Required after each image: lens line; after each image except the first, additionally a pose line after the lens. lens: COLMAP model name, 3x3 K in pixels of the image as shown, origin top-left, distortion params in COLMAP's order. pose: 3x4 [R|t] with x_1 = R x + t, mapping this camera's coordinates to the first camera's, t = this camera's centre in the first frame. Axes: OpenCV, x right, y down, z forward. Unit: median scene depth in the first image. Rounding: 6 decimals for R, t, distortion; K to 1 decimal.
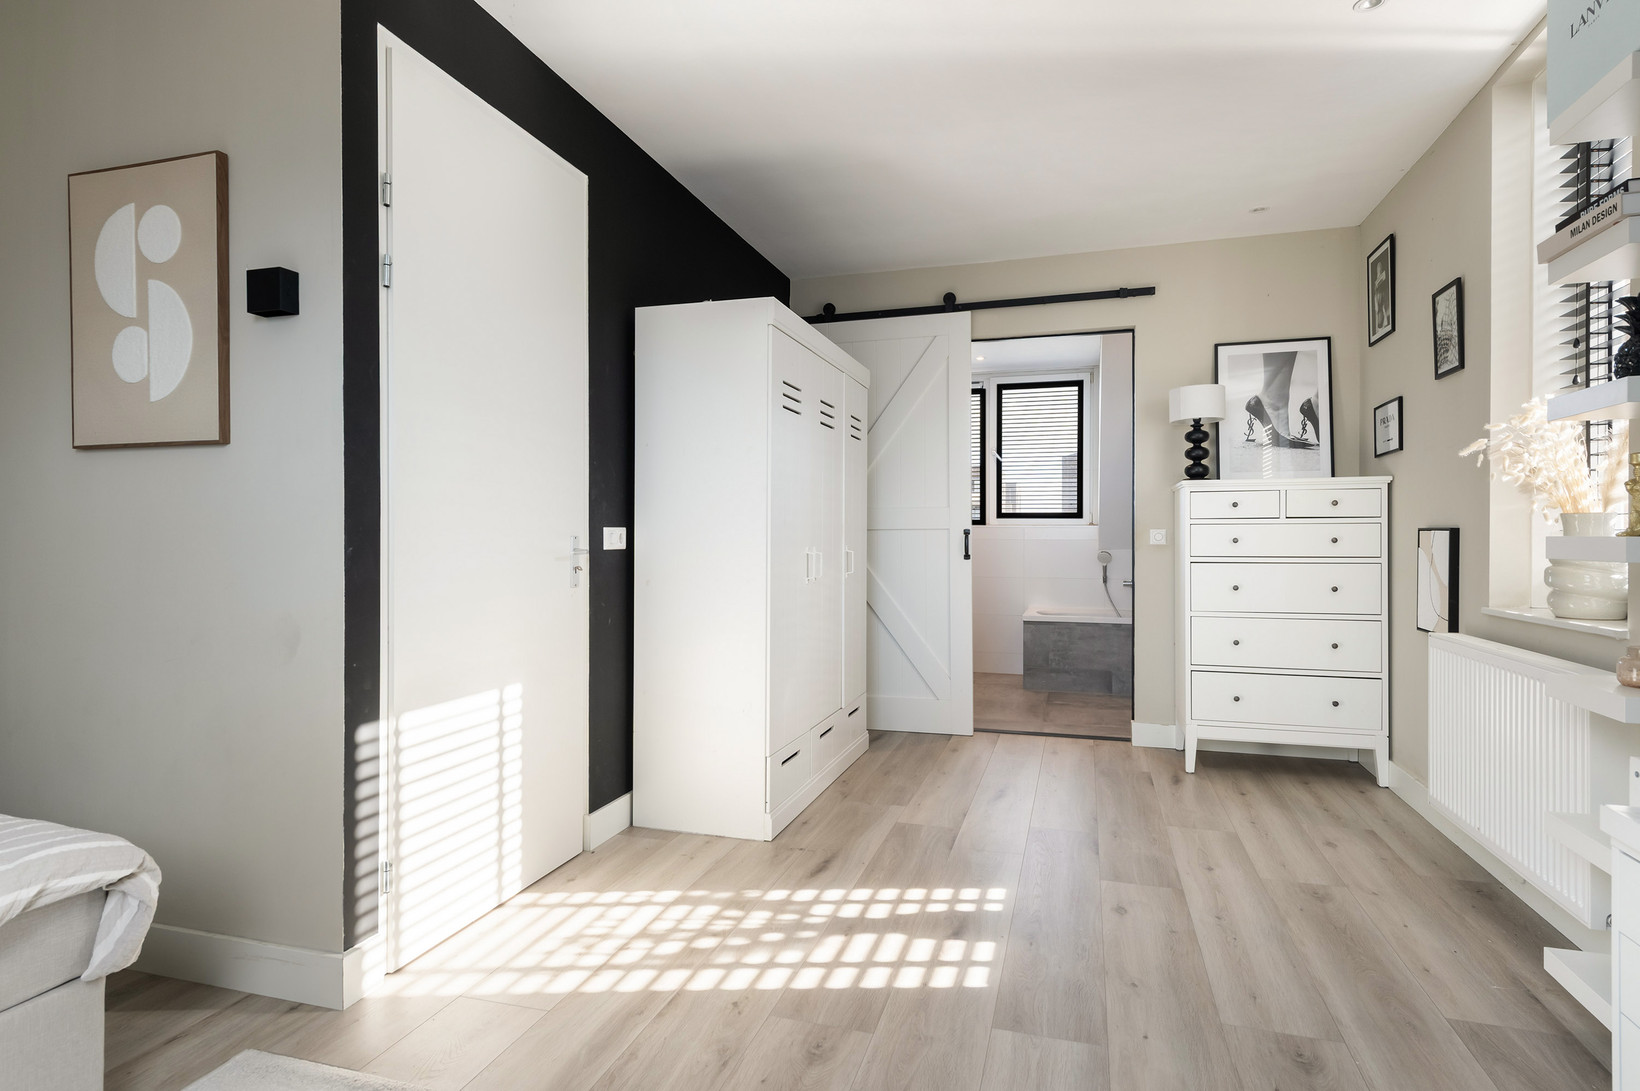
lens RADIAL K [[853.3, 0, 828.3], [0, 853.3, 538.0], [0, 0, 1]] dist [0.022485, -0.012734]
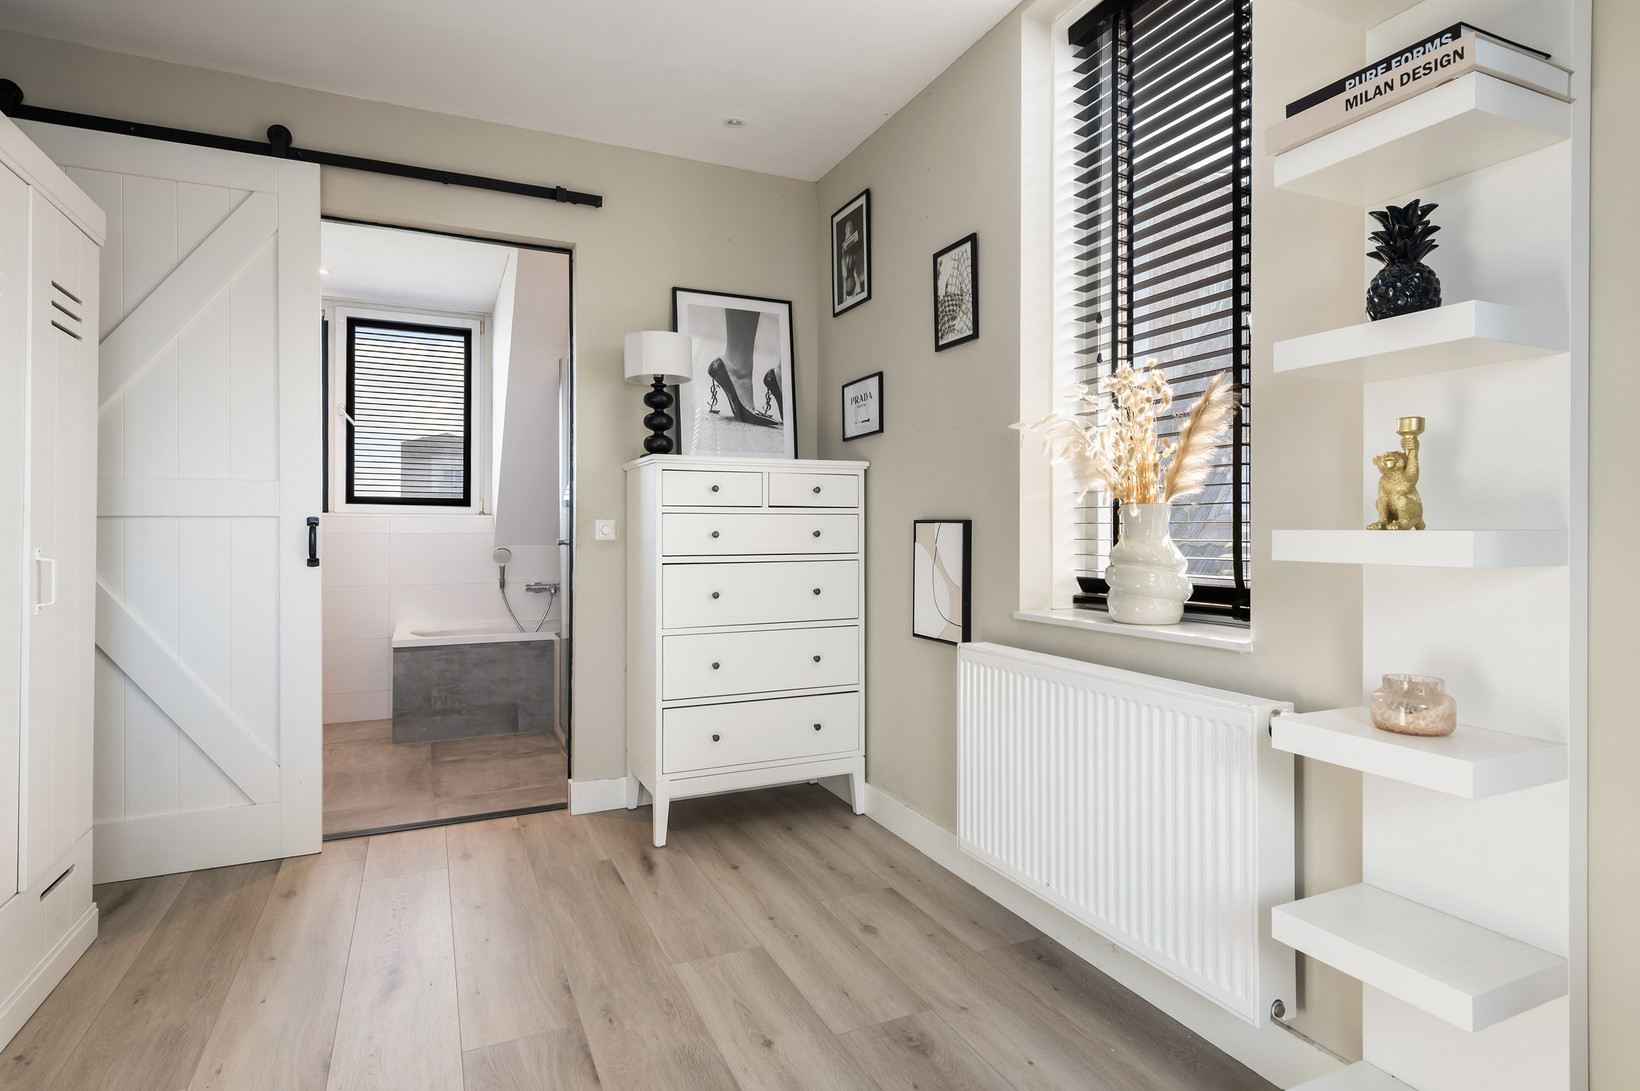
lens RADIAL K [[855.4, 0, 819.0], [0, 855.4, 524.3], [0, 0, 1]] dist [0.021380, -0.012023]
pose [[0.749696, 0.004527, 0.661767, 0.029023], [0.000332, 0.999974, -0.007216, -0.000716], [-0.661782, 0.005630, 0.749675, 0.330829]]
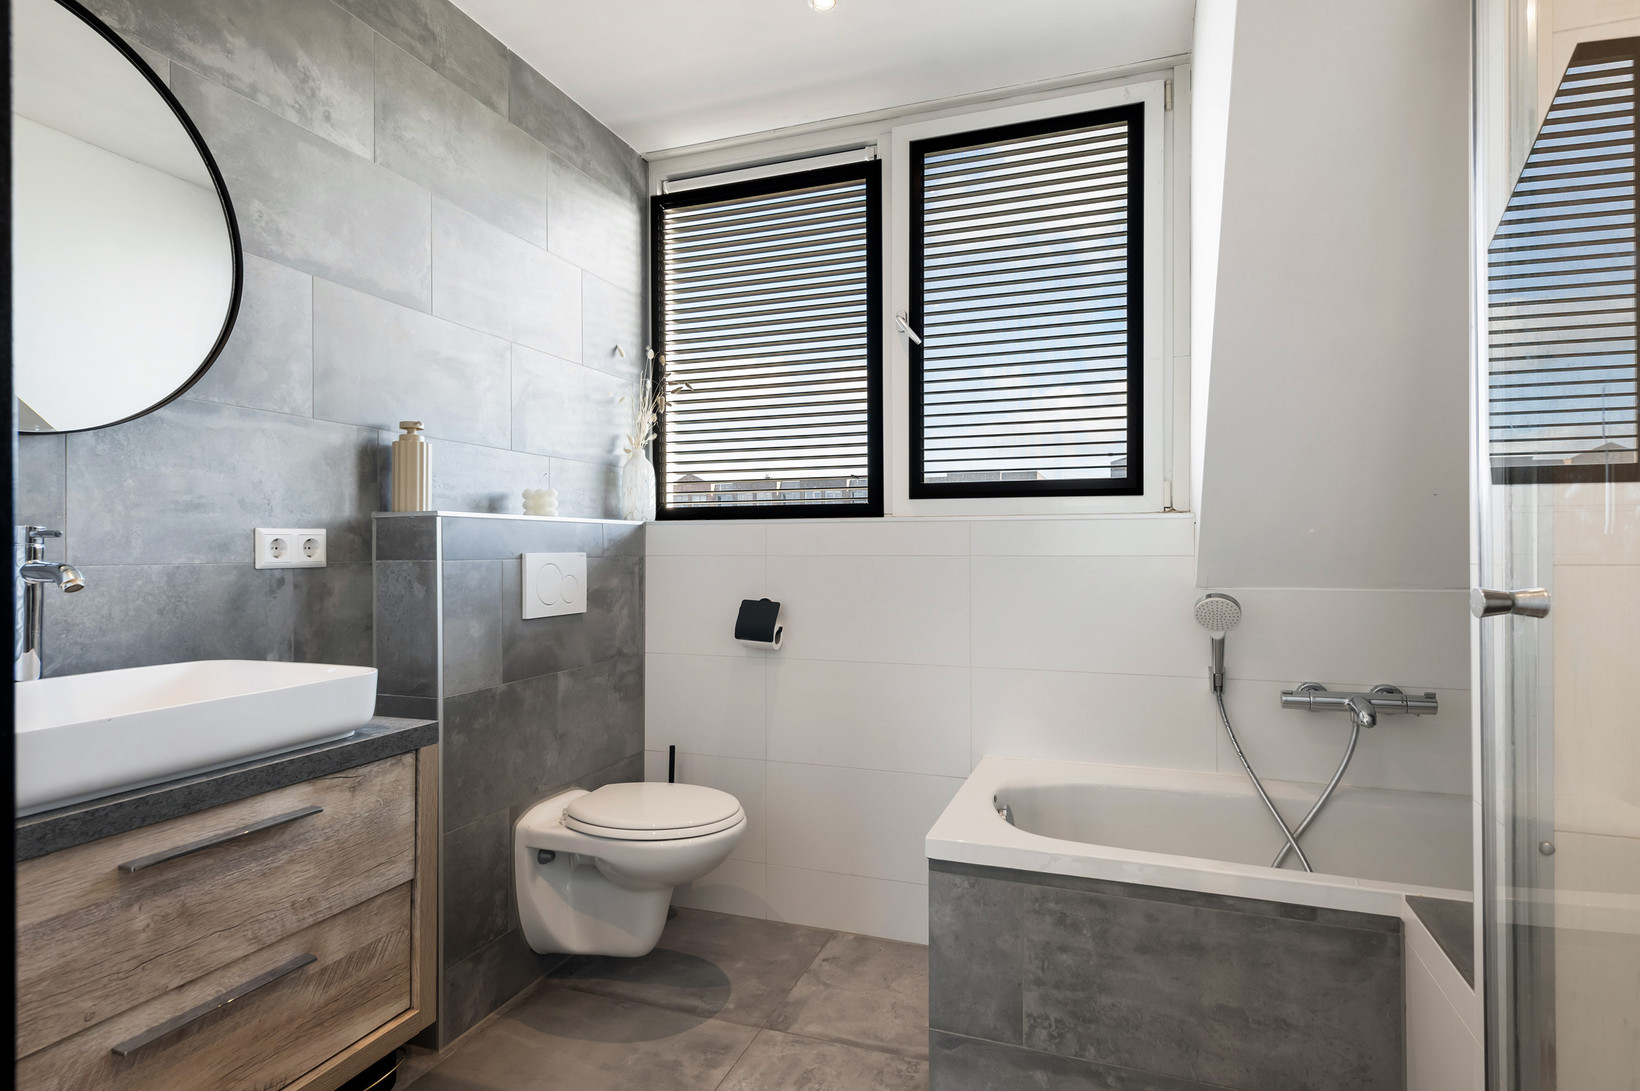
lens RADIAL K [[853.3, 0, 828.3], [0, 853.3, 538.0], [0, 0, 1]] dist [0.022485, -0.012734]
pose [[0.998614, -0.002402, -0.052577, 0.304701], [0.001918, 0.999955, -0.009262, -0.003032], [0.052596, 0.009148, 0.998574, 1.048732]]
